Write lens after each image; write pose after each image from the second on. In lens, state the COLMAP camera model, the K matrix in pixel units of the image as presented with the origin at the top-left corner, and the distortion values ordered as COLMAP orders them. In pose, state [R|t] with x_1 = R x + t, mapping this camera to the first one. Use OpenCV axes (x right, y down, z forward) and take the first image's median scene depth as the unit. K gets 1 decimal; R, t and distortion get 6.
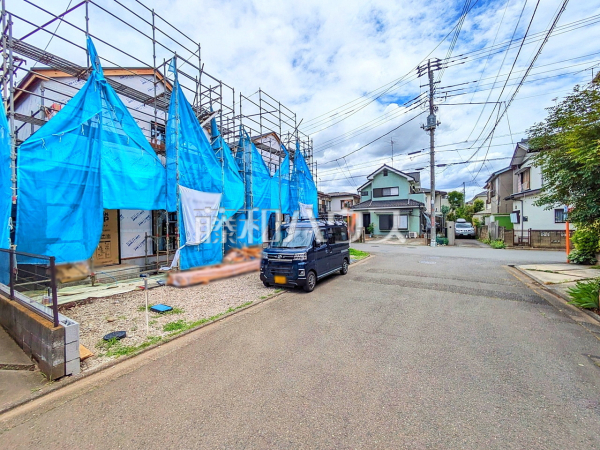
lens RADIAL K [[236.0, 0, 297.4], [0, 236.0, 227.8], [0, 0, 1]] dist [-0.000004, 0.002963]
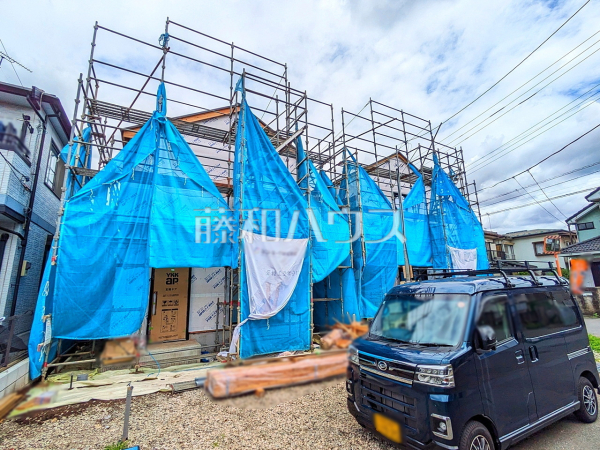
lens RADIAL K [[275.6, 0, 300.6], [0, 275.6, 232.8], [0, 0, 1]] dist [0.000189, -0.000320]
pose [[0.867281, -0.102961, -0.487055, 0.027328], [0.004728, 0.980038, -0.198755, -0.005441], [0.497796, 0.170074, 0.850455, 0.207239]]
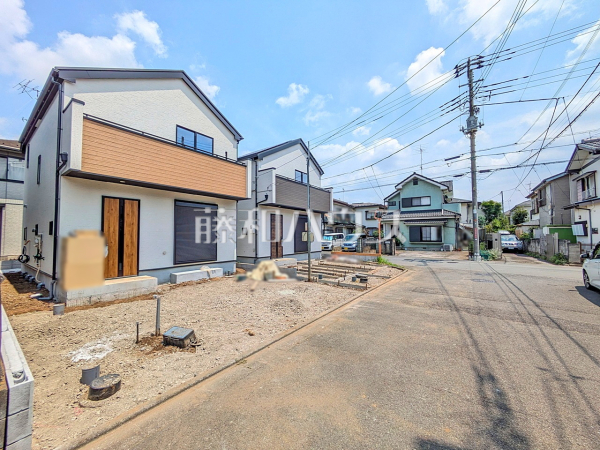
lens RADIAL K [[236.0, 0, 300.0], [0, 236.0, 226.8], [0, 0, 1]] dist [-0.000004, 0.002963]
pose [[0.997526, 0.003816, -0.070193, -0.030870], [-0.007587, 0.998537, -0.053541, 0.001092], [0.069886, 0.053942, 0.996096, 0.073422]]
